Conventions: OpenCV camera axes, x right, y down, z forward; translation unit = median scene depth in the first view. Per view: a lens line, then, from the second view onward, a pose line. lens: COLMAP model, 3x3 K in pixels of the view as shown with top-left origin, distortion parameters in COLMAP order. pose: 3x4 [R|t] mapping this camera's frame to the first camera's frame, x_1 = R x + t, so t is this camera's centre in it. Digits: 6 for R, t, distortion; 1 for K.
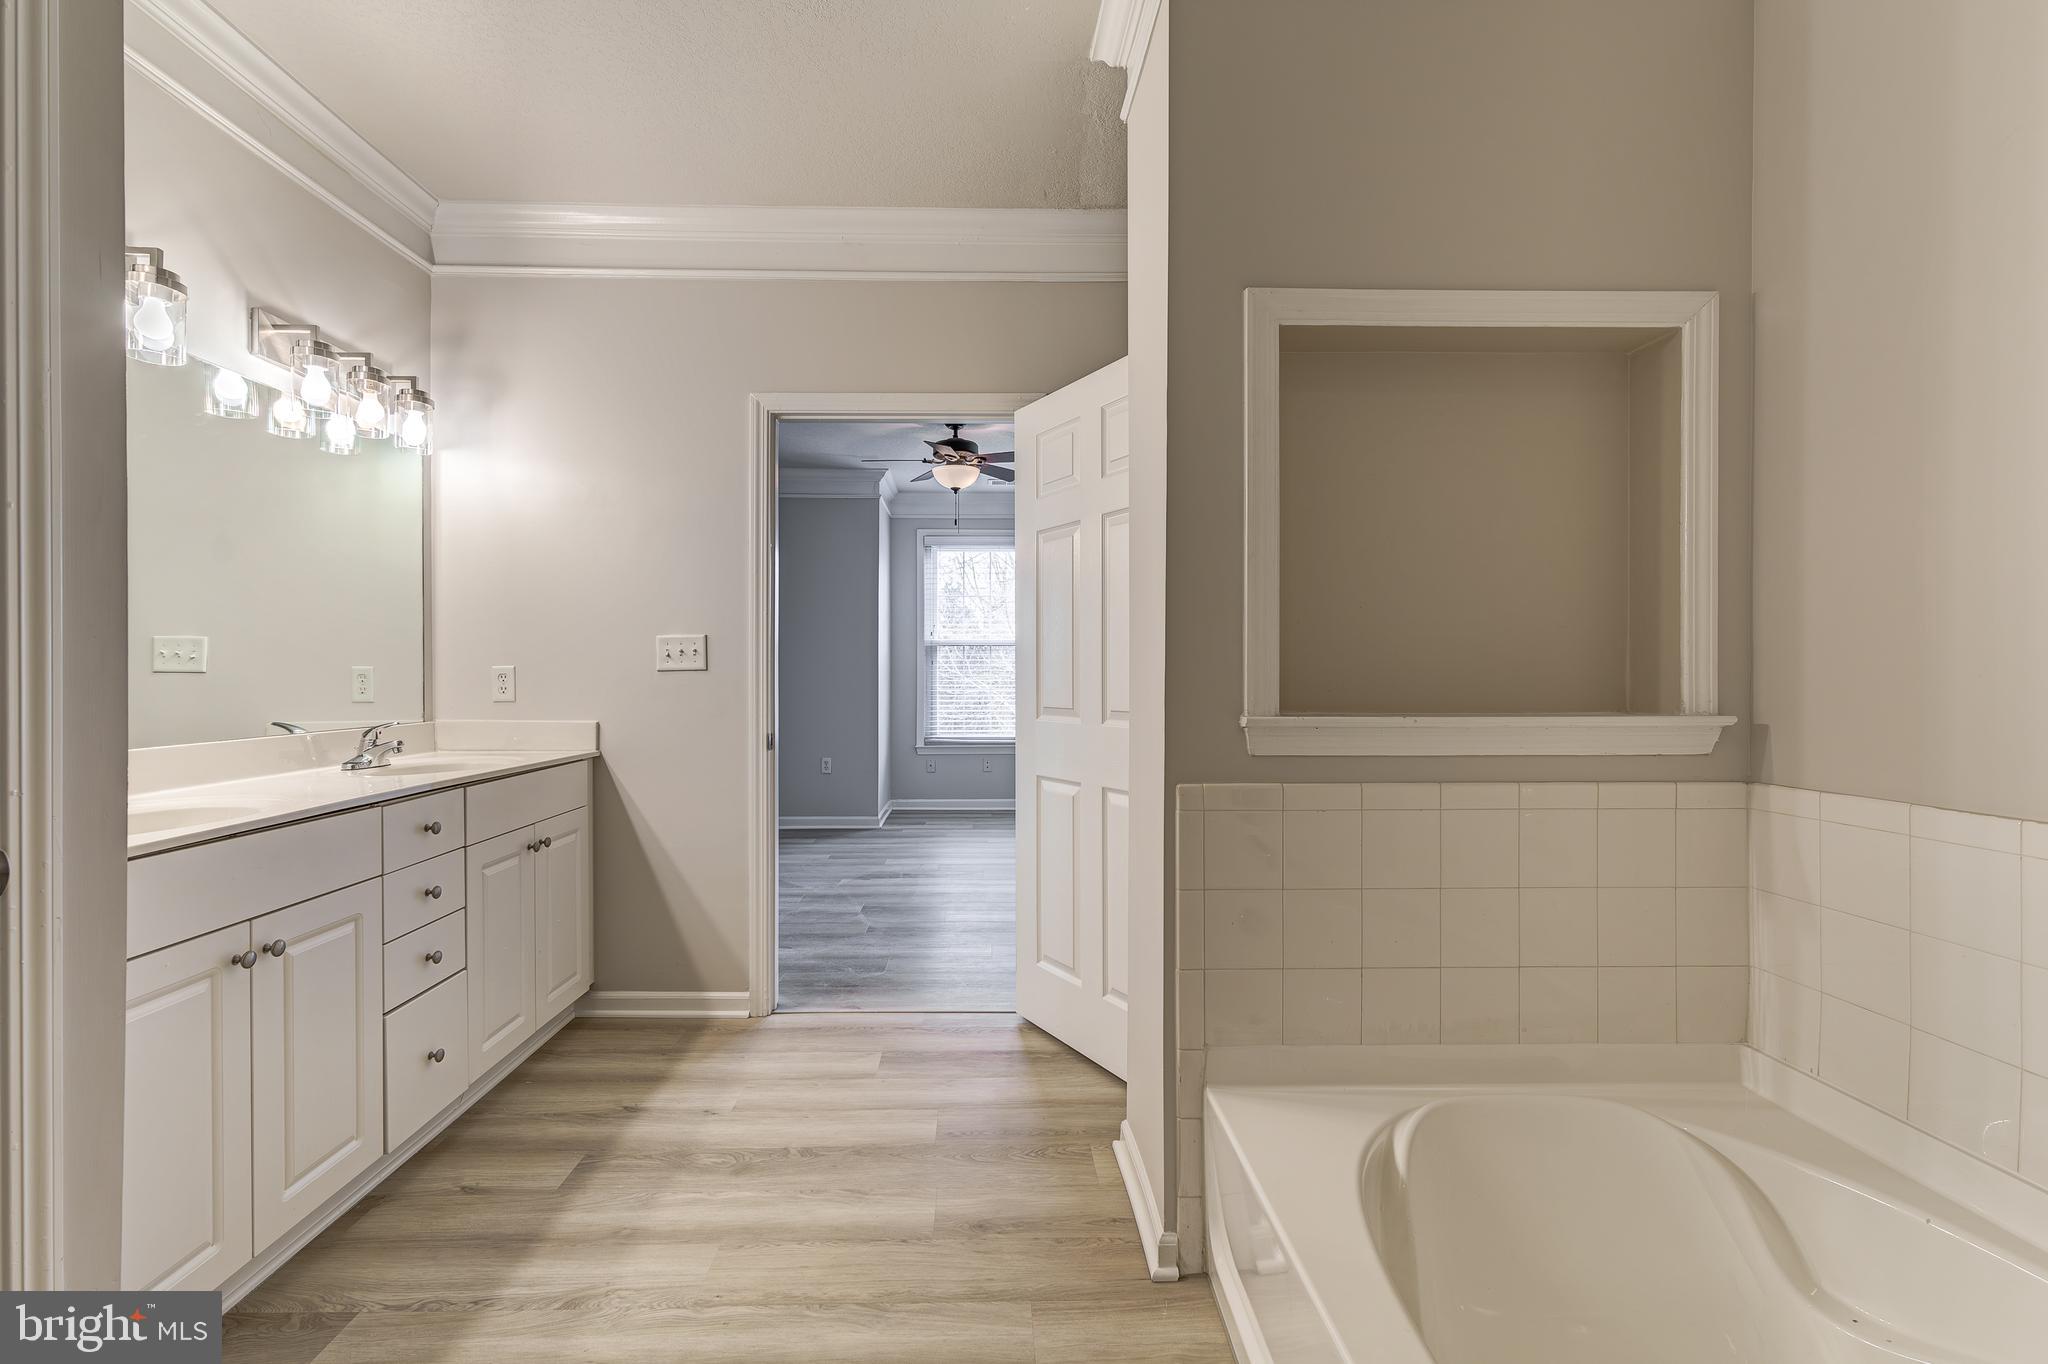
lens RADIAL K [[892.6, 0, 1014.5], [0, 892.6, 677.4], [0, 0, 1]] dist [0.005282, -0.000420]
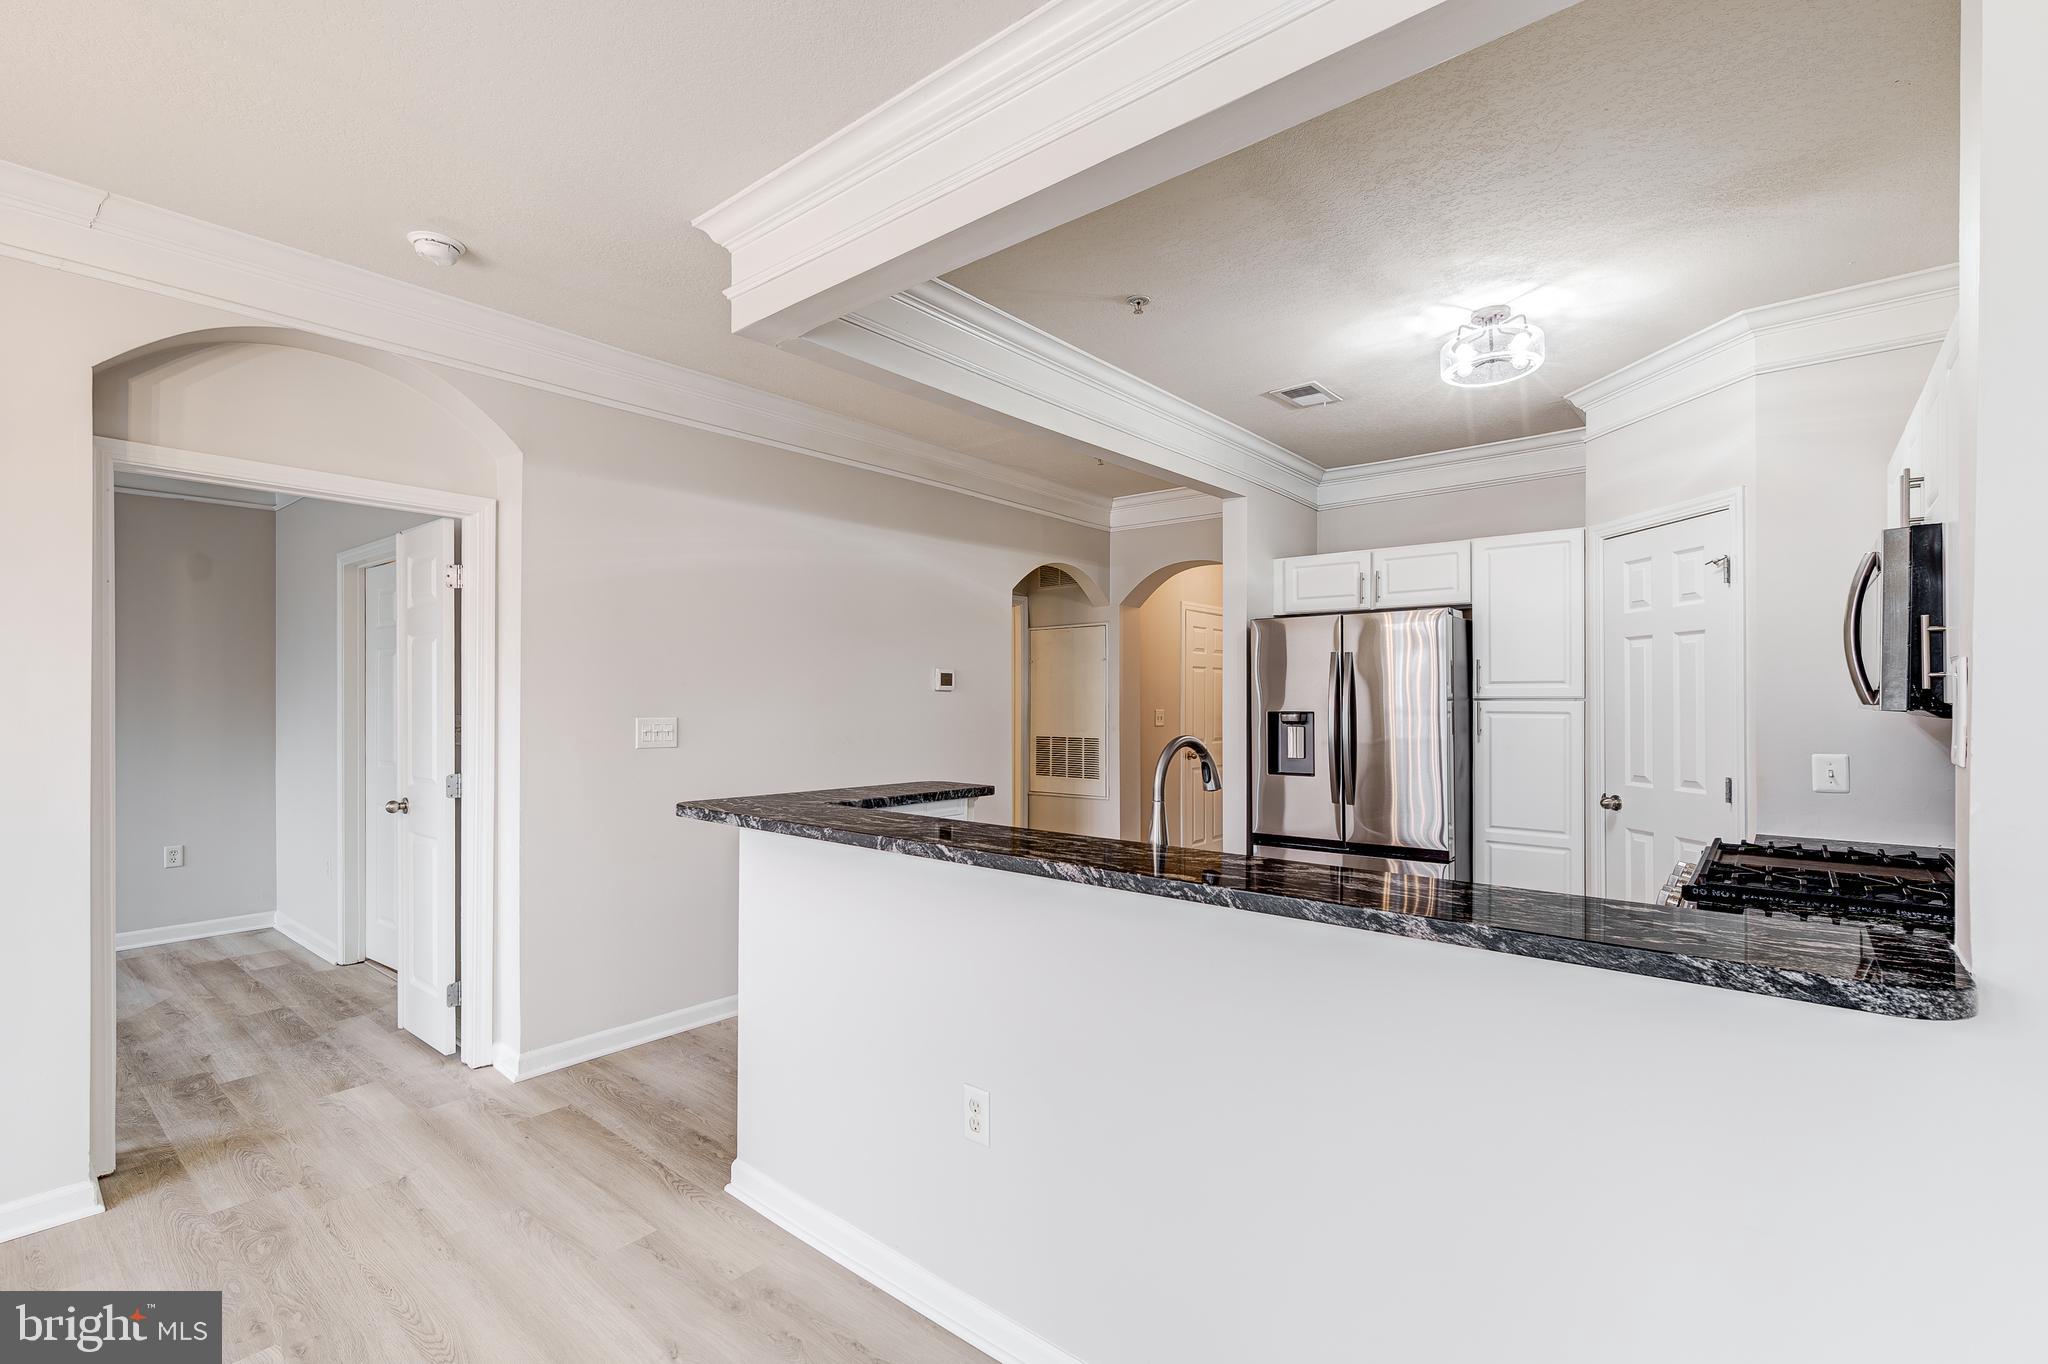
lens RADIAL K [[892.6, 0, 1018.2], [0, 892.6, 696.8], [0, 0, 1]] dist [0.005282, -0.000420]
pose [[-0.741914, 0.003546, 0.670486, -1.707871], [0.004228, 0.999991, -0.000609, -0.062162], [-0.670482, 0.002383, -0.741922, 1.309471]]
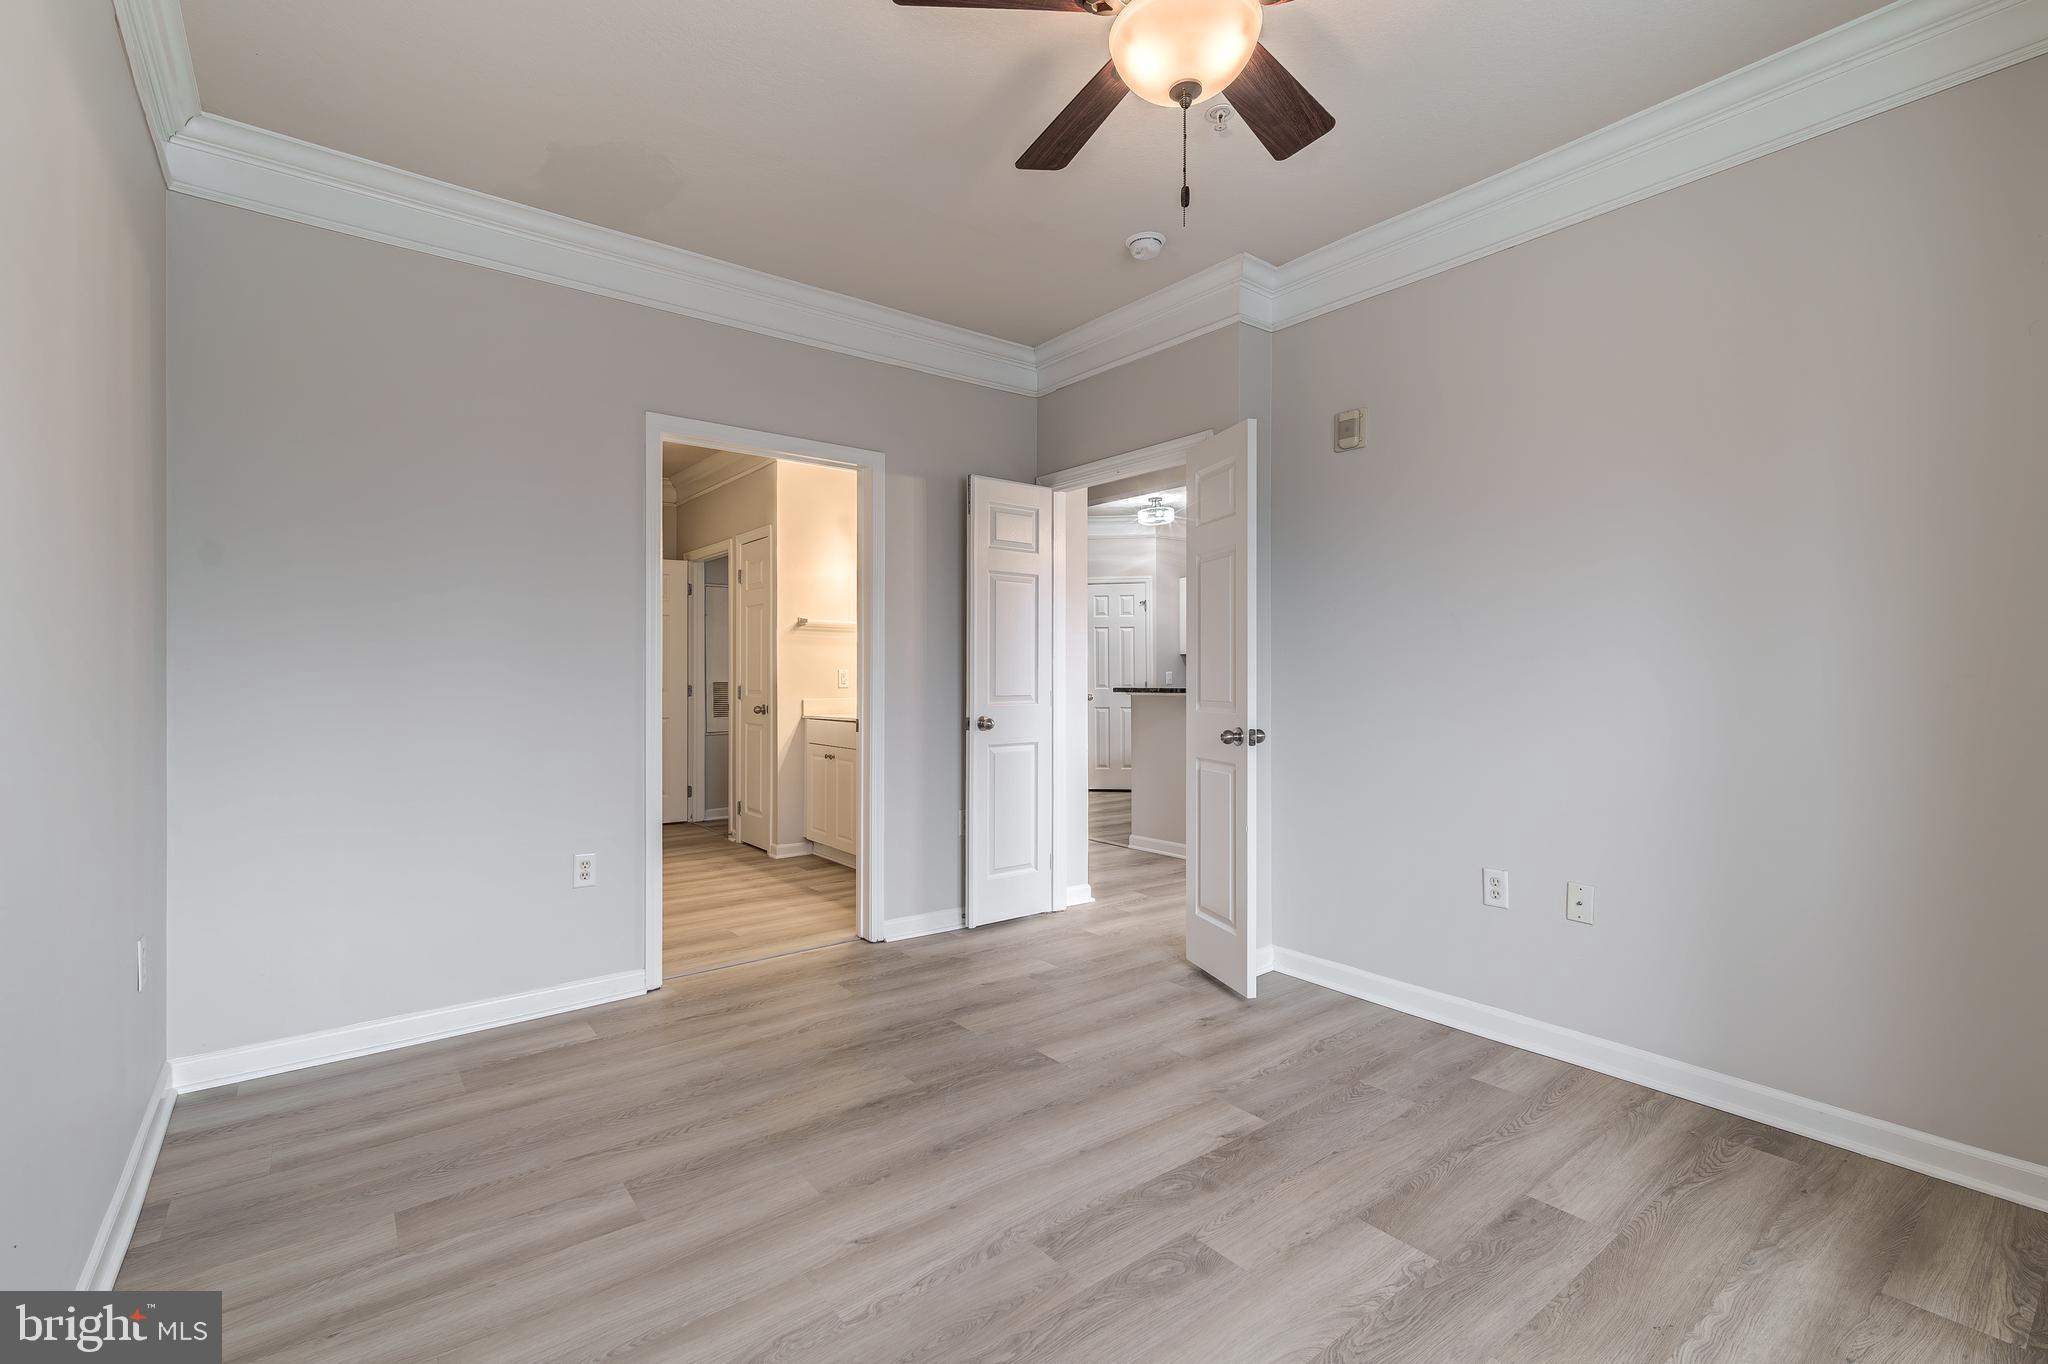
lens RADIAL K [[892.6, 0, 1007.9], [0, 892.6, 681.3], [0, 0, 1]] dist [0.005282, -0.000420]
pose [[-0.820492, 0.004116, -0.571644, 0.262946], [-0.002551, 0.999938, 0.010860, -0.002041], [0.571653, 0.010369, -0.820430, 2.016049]]
